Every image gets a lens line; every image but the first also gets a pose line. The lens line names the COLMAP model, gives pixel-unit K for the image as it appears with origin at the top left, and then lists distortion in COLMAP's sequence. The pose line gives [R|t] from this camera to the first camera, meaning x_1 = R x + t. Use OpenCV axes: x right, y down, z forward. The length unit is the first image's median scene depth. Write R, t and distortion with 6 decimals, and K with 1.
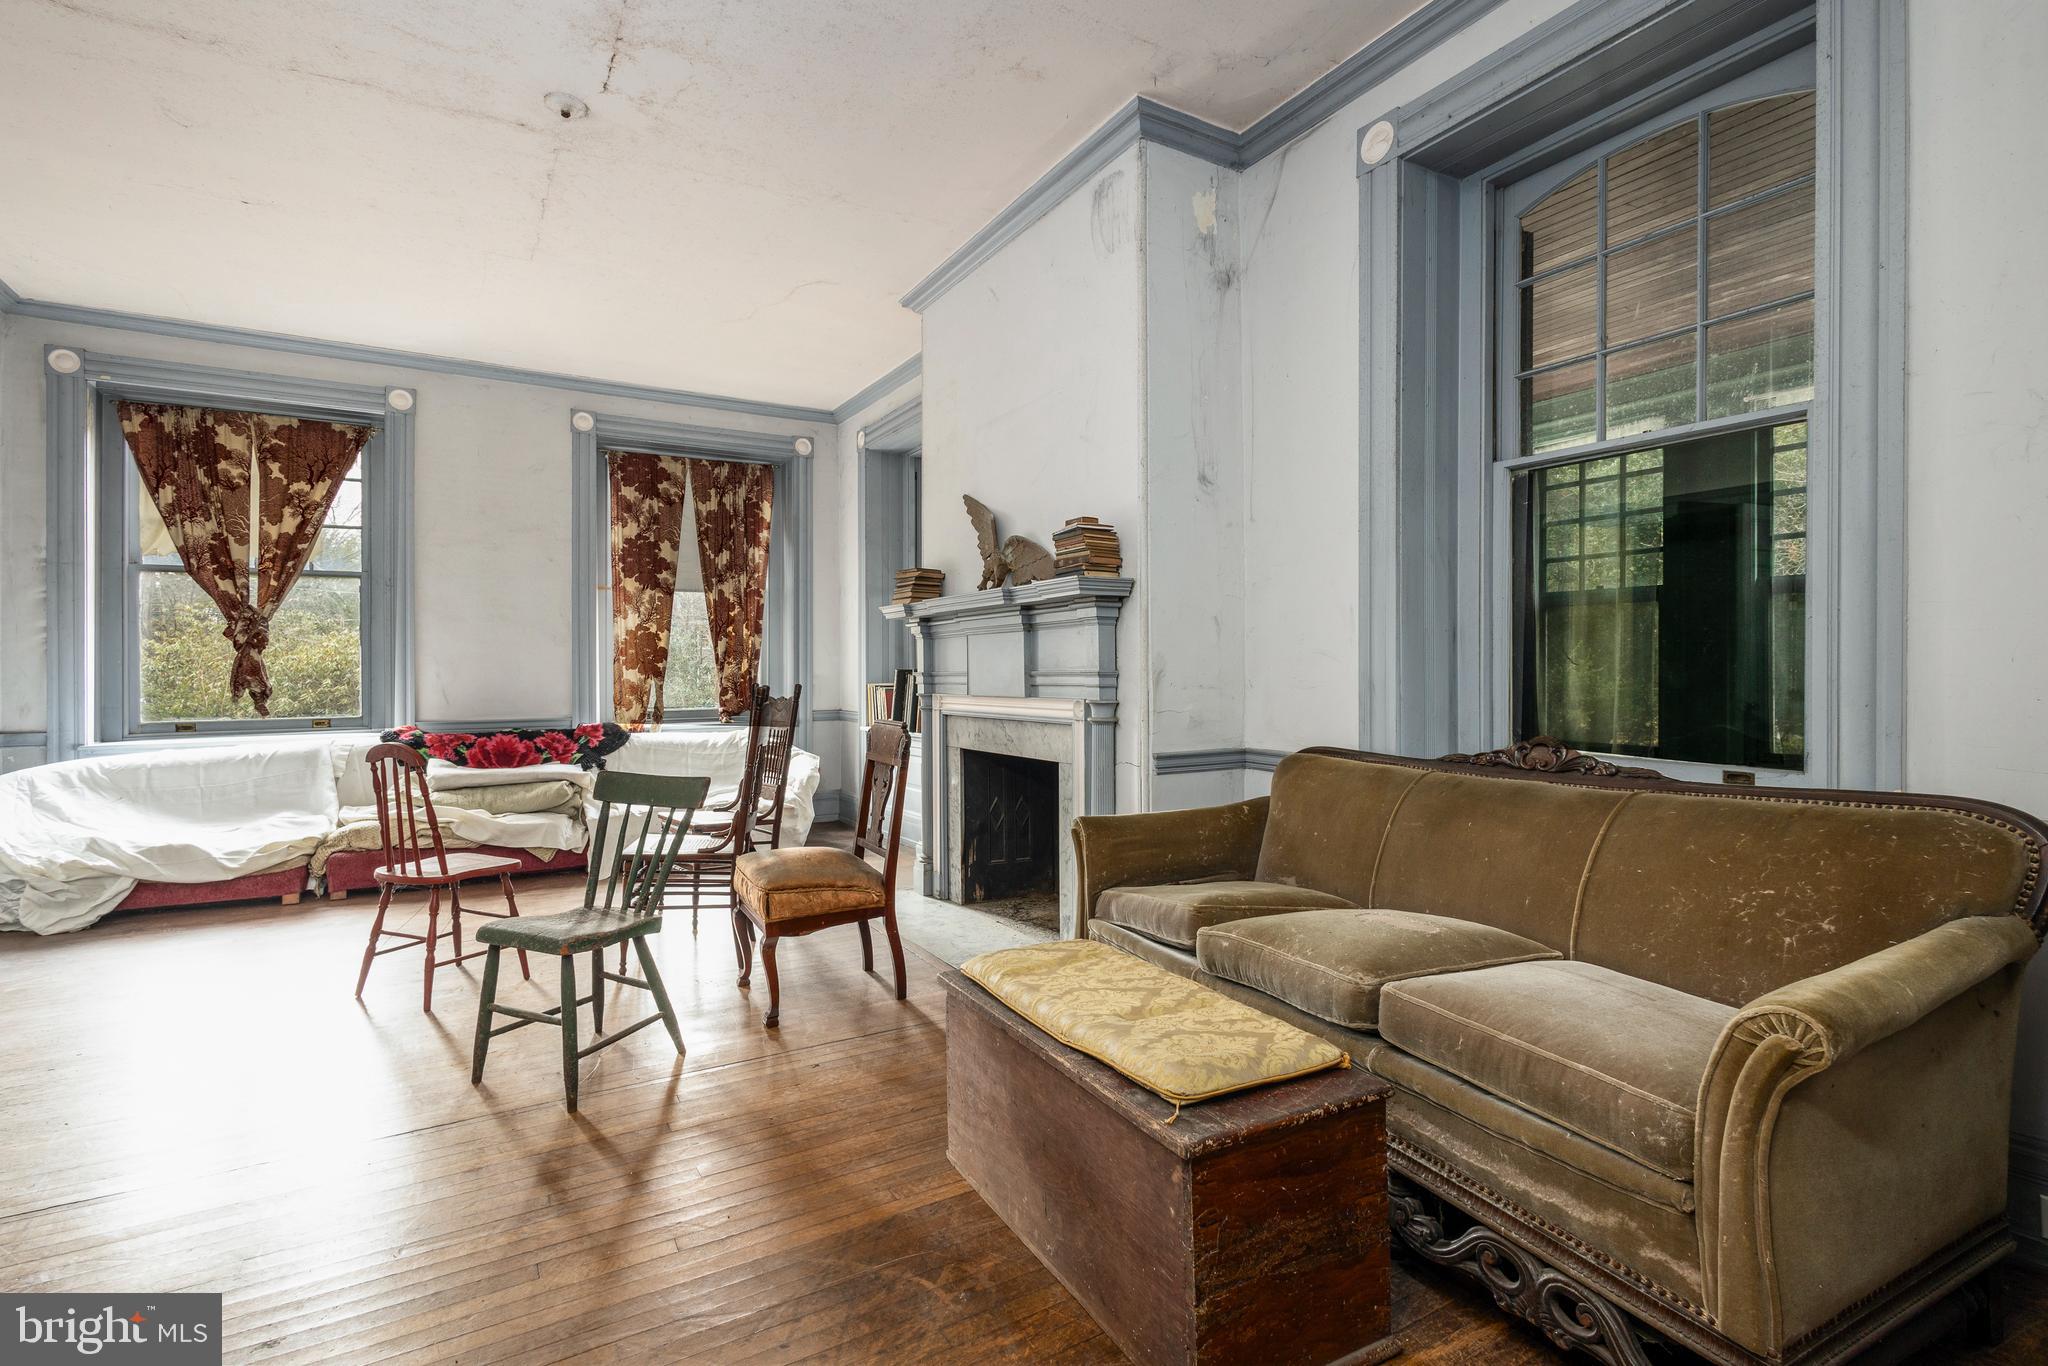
lens RADIAL K [[945.3, 0, 1025.7], [0, 945.3, 678.0], [0, 0, 1]] dist [0.003009, -0.000215]
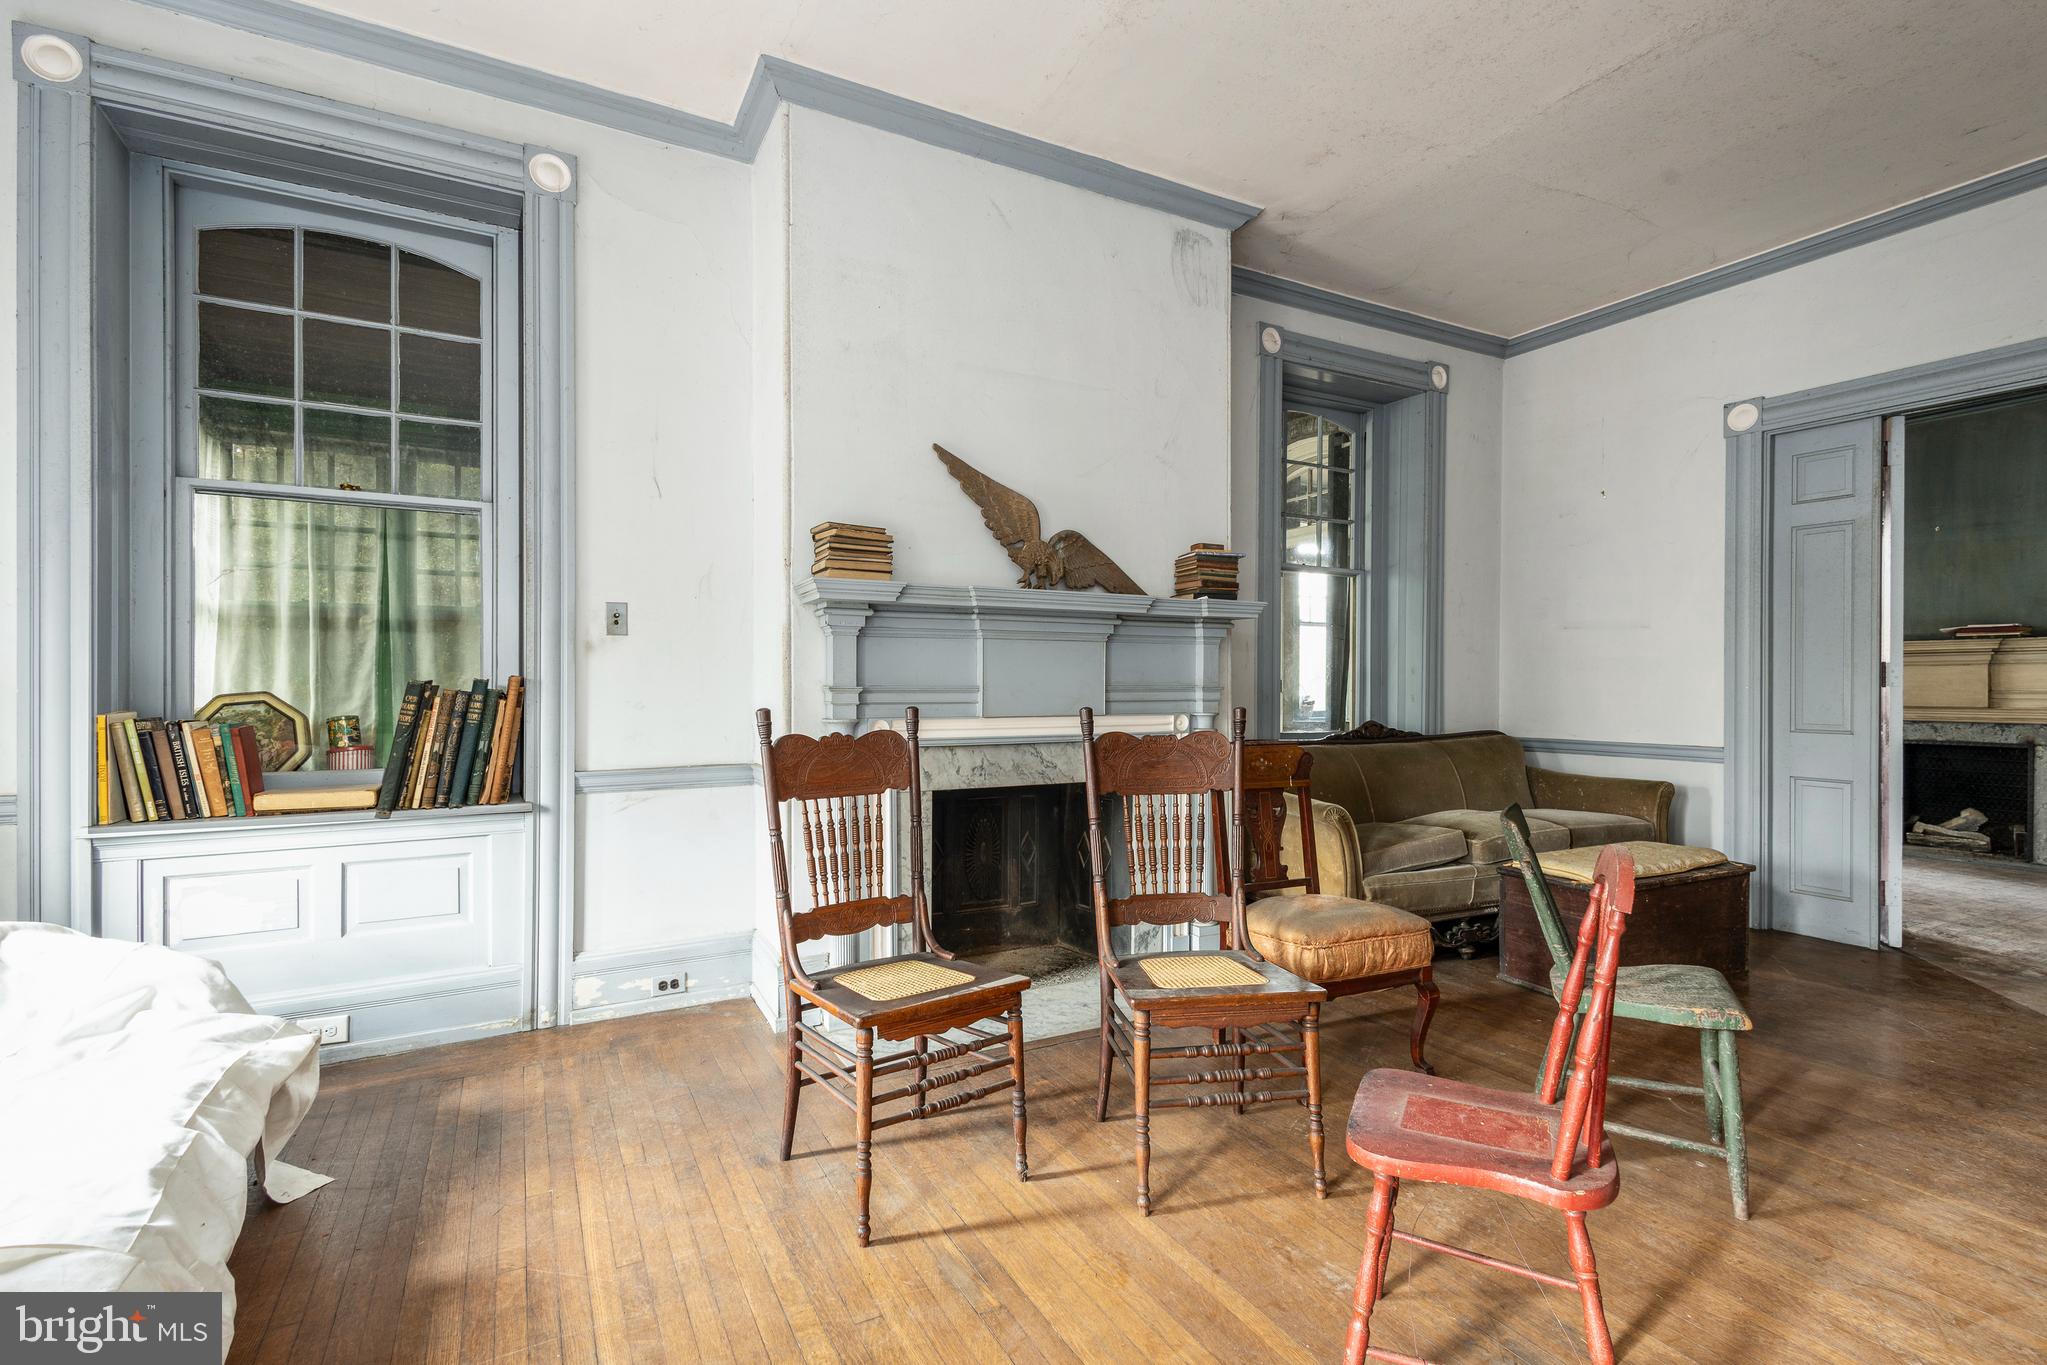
lens RADIAL K [[944.8, 0, 1018.8], [0, 944.8, 683.4], [0, 0, 1]] dist [0.003009, -0.000215]
pose [[0.043088, -0.002907, 0.999067, -0.844560], [0.004976, 0.999984, 0.002695, -0.011030], [-0.999059, 0.004855, 0.043102, 0.963426]]
